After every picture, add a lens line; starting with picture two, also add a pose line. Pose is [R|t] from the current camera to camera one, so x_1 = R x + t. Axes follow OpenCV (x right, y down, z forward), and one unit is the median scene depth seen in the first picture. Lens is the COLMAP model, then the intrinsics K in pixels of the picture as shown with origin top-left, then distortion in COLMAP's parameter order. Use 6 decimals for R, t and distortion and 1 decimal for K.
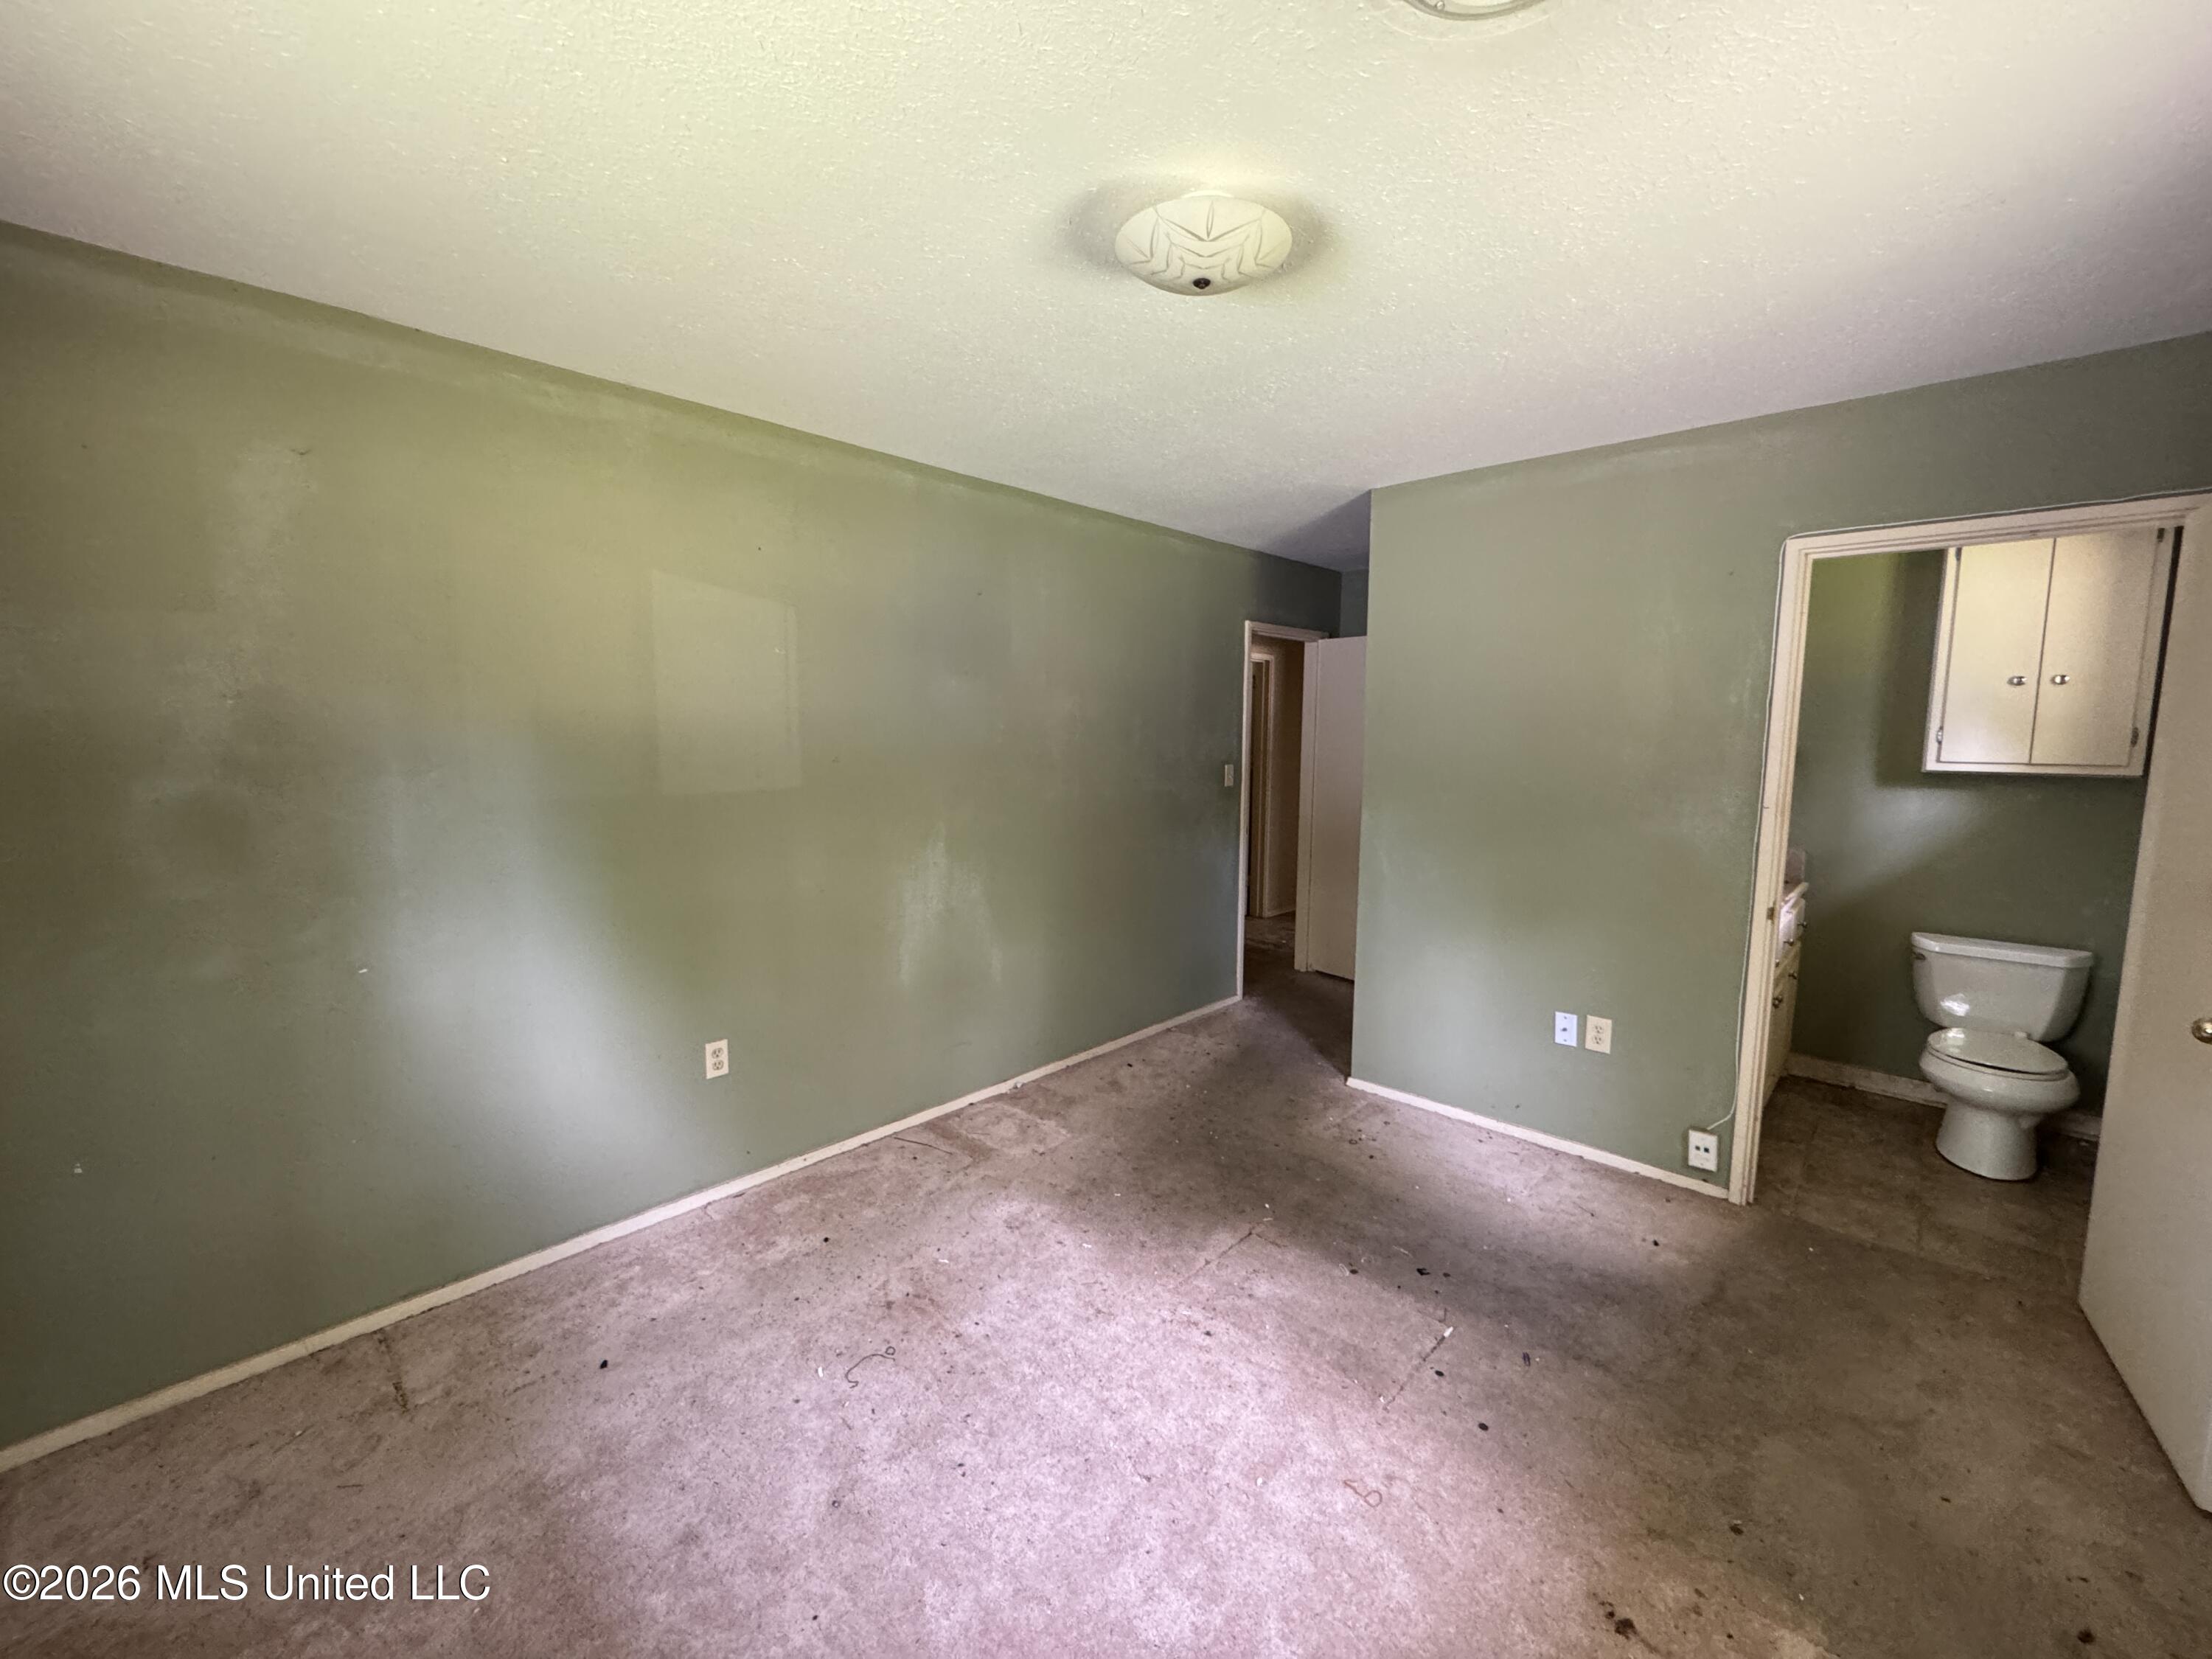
lens RADIAL K [[877.8, 0, 1106.2], [0, 877.8, 829.0], [0, 0, 1]] dist [-0.008106, 0.000760]
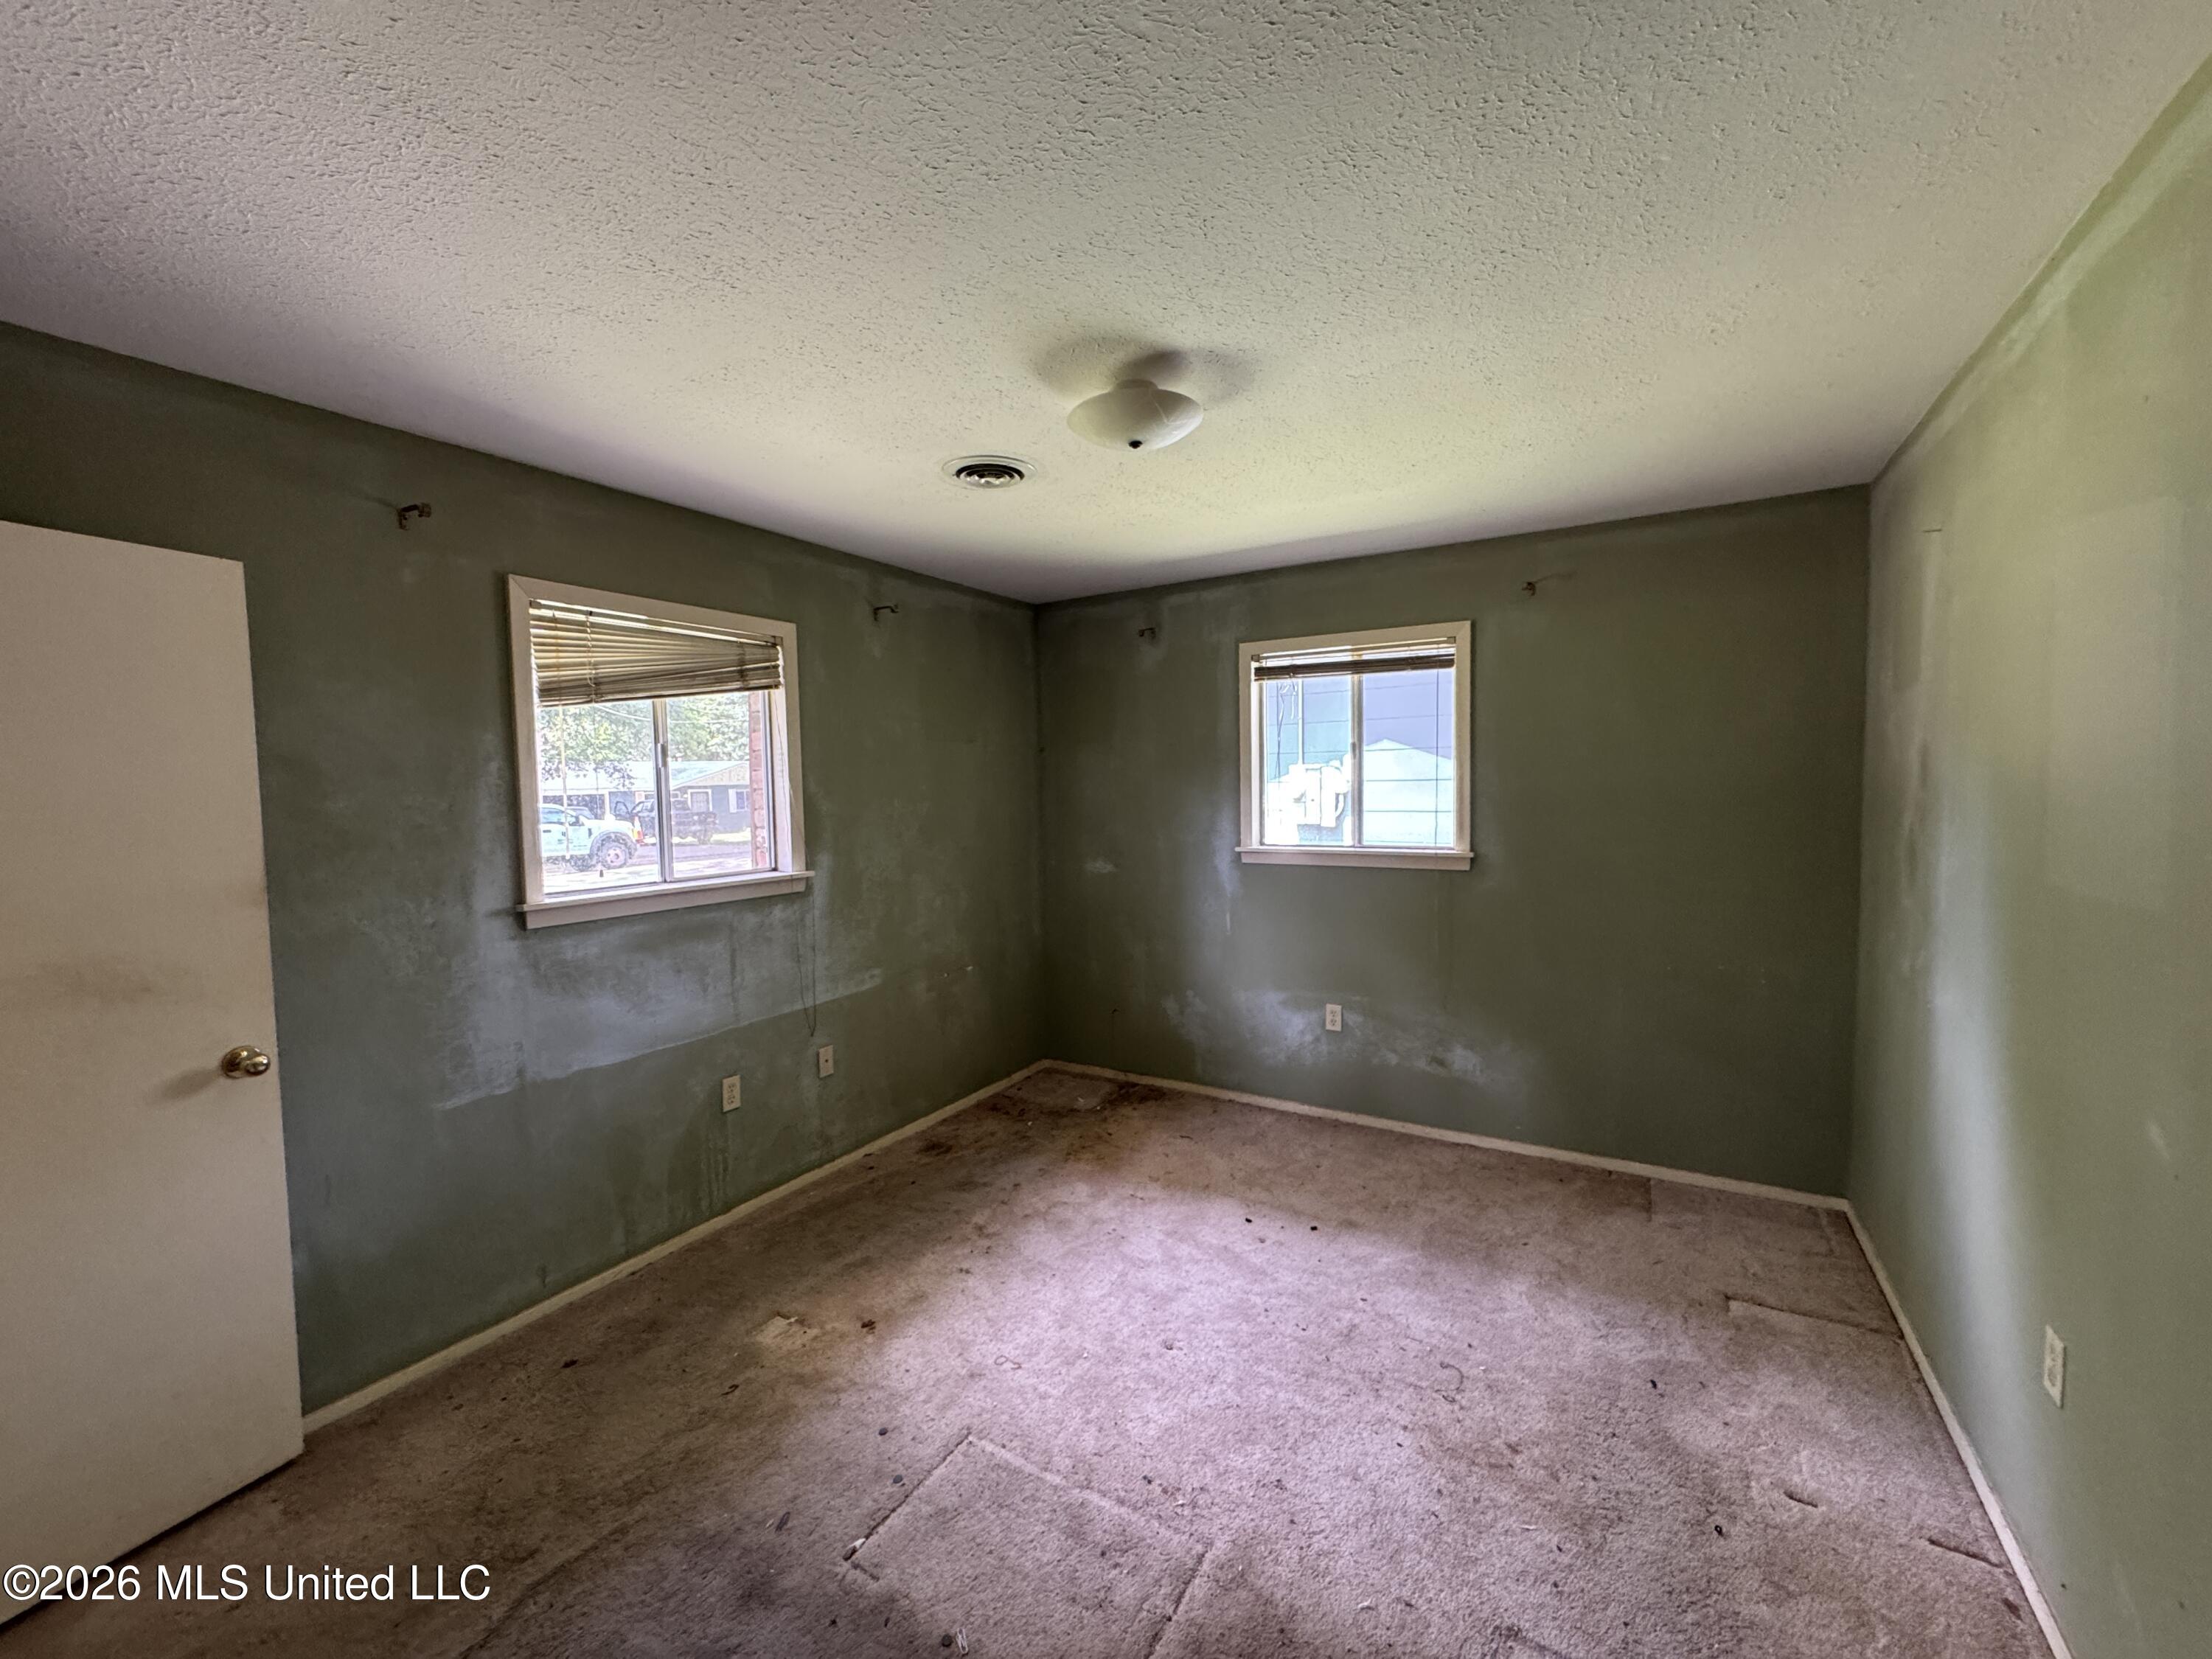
lens RADIAL K [[877.8, 0, 1109.7], [0, 877.8, 826.4], [0, 0, 1]] dist [-0.008106, 0.000760]
pose [[-0.976888, 0.021073, -0.212711, 0.236269], [-0.013837, 0.986807, 0.161307, -0.148272], [0.213304, 0.160522, -0.963708, 1.241084]]
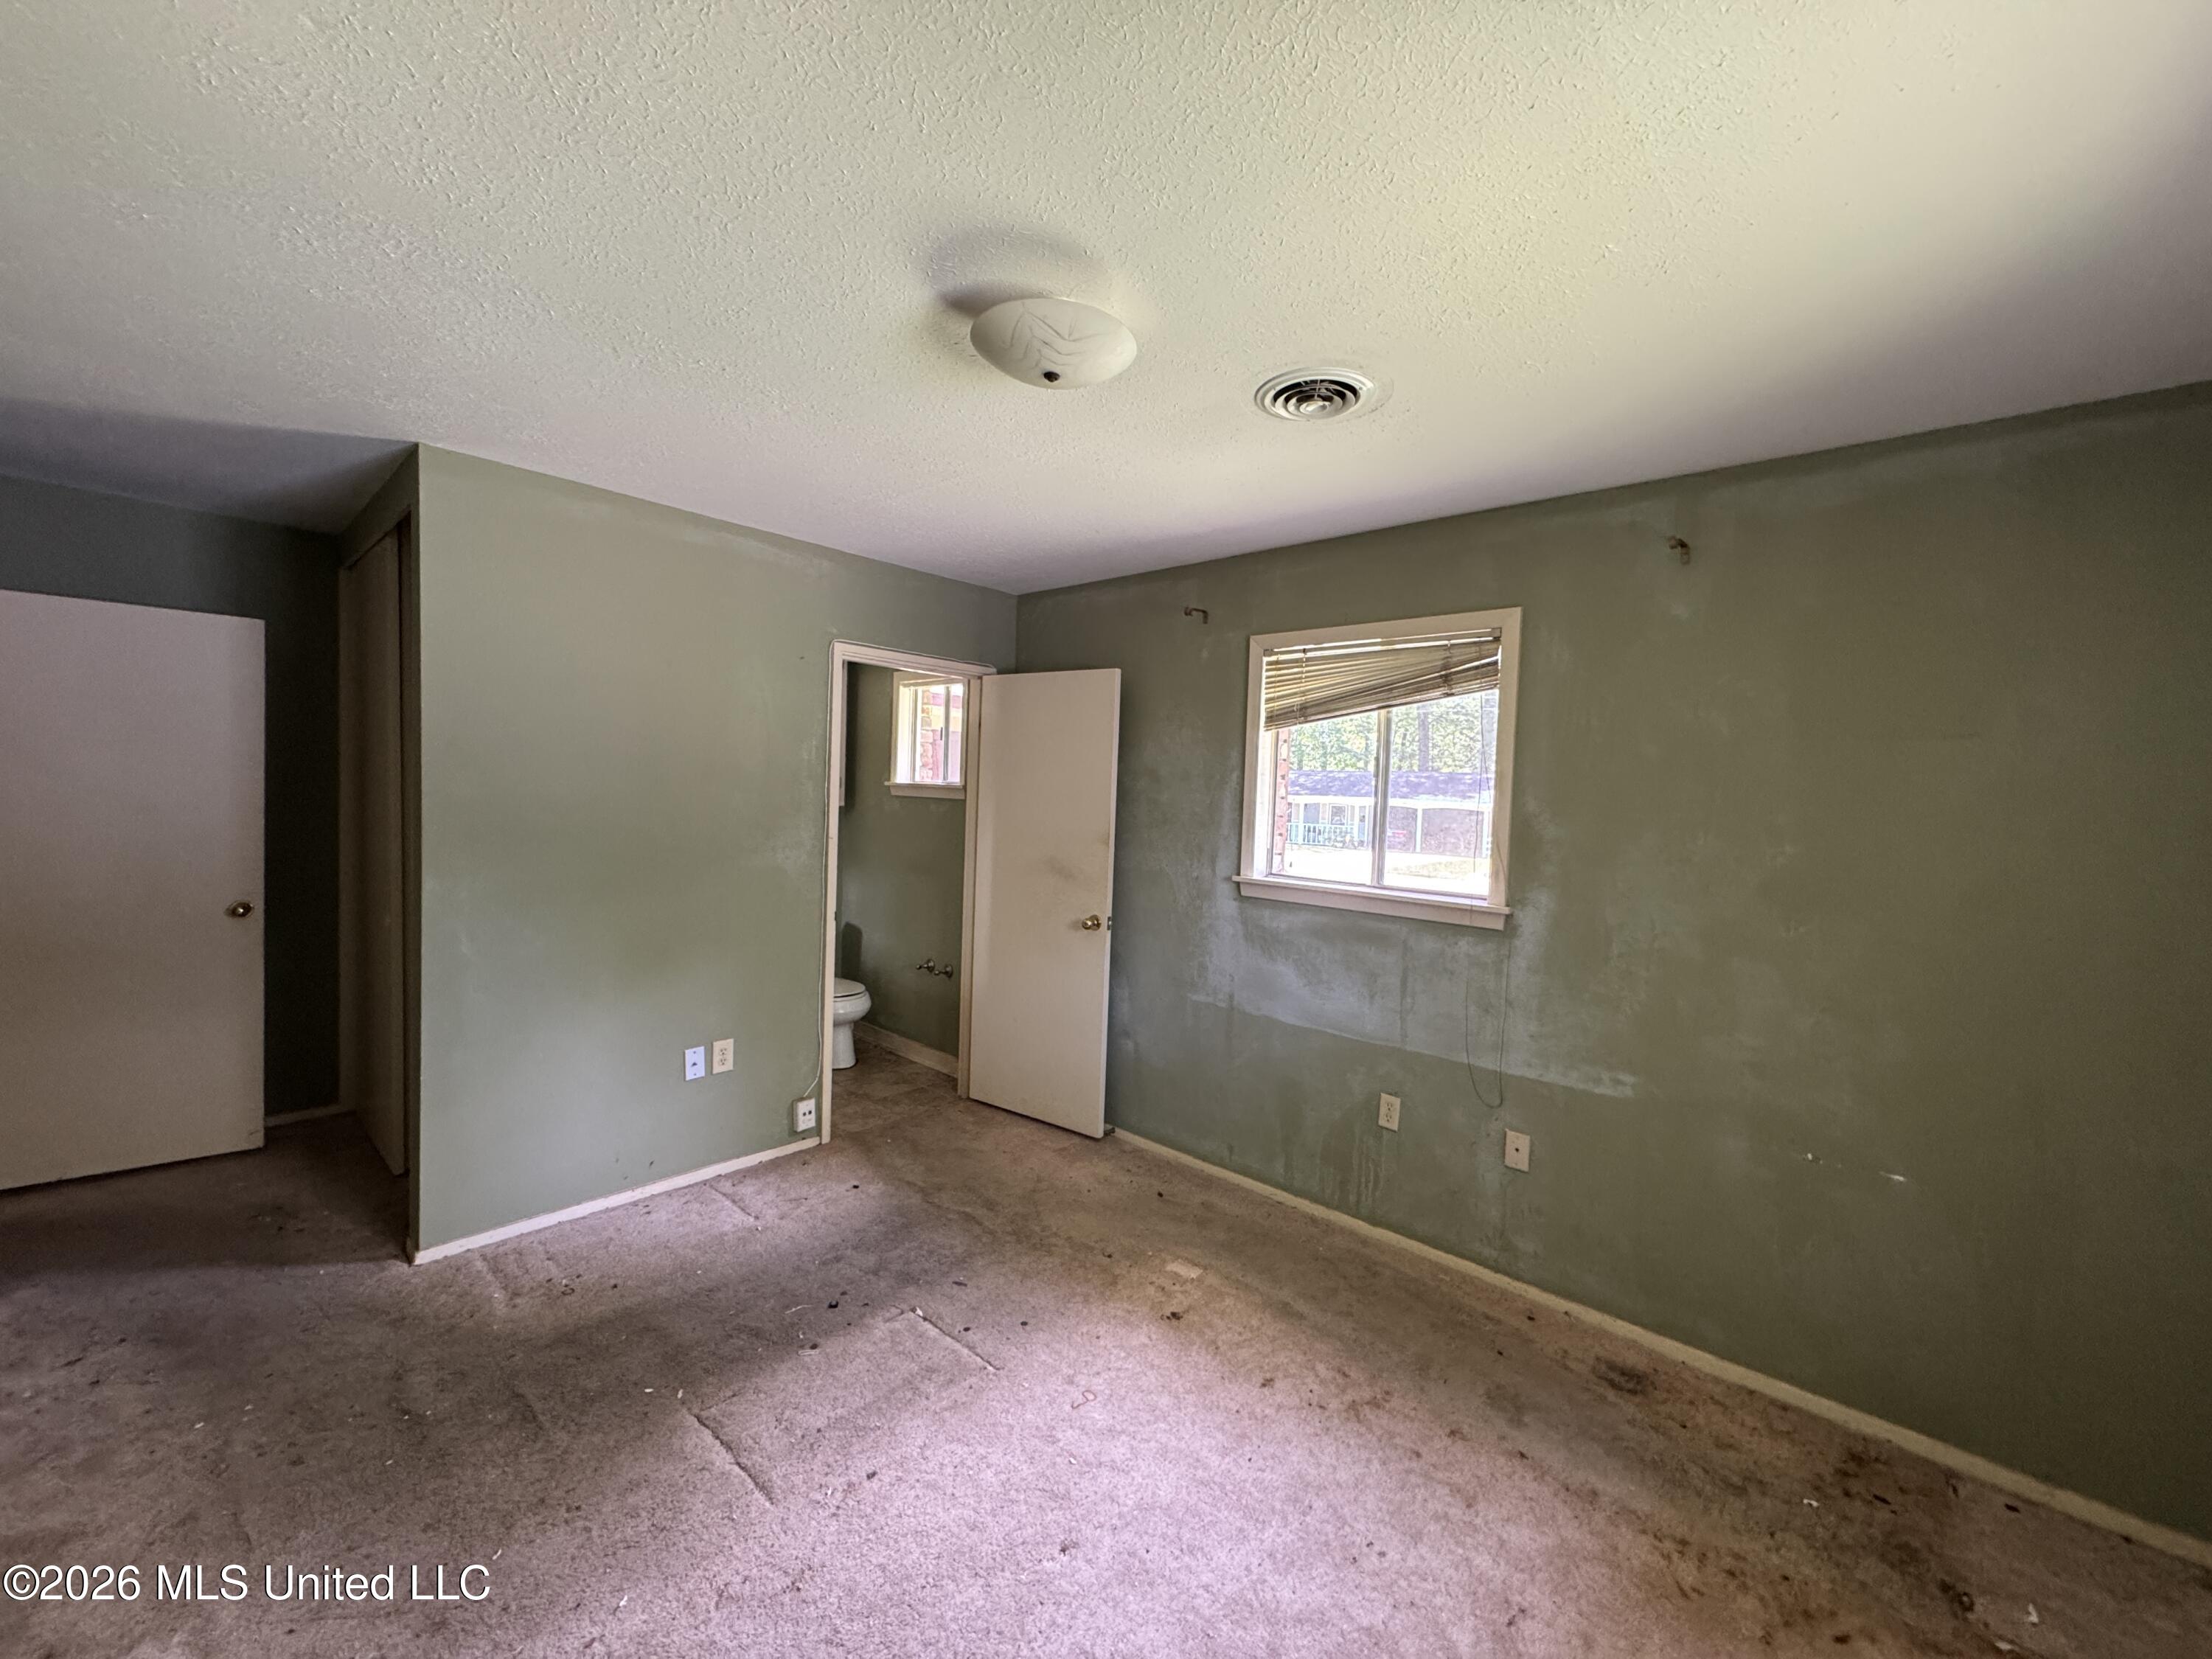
lens RADIAL K [[877.8, 0, 1107.2], [0, 877.8, 828.8], [0, 0, 1]] dist [-0.008106, 0.000760]
pose [[-0.016776, -0.051479, 0.998533, -0.520124], [0.074654, 0.995822, 0.052594, -0.068329], [-0.997068, 0.075427, -0.012863, 0.520976]]
